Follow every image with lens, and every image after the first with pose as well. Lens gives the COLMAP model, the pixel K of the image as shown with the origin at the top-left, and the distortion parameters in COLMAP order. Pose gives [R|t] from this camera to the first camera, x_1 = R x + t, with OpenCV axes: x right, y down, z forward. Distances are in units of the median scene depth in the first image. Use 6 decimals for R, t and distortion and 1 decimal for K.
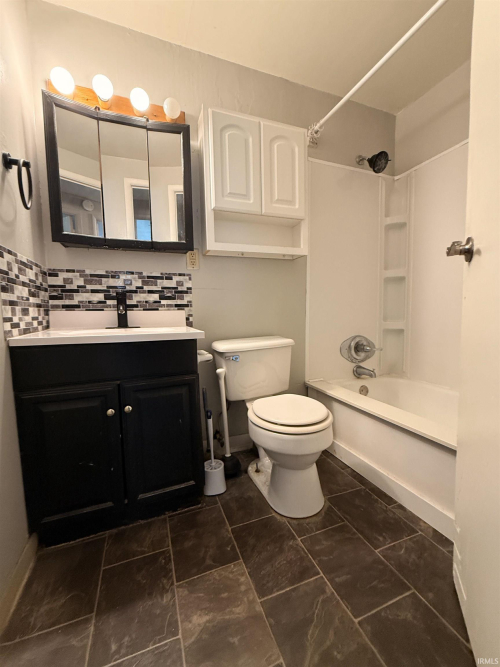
lens RADIAL K [[277.2, 0, 250.0], [0, 277.2, 333.5], [0, 0, 1]] dist [-0.000920, 0.000176]
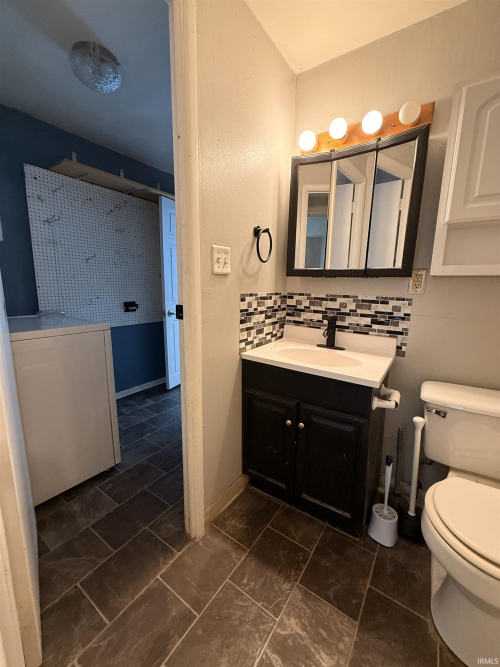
lens RADIAL K [[277.2, 0, 250.0], [0, 277.2, 333.5], [0, 0, 1]] dist [-0.000920, 0.000176]
pose [[0.558247, 0.182538, -0.809346, 0.267387], [-0.098382, 0.983179, 0.153885, -0.224351], [0.823821, -0.006281, 0.566815, 0.101646]]
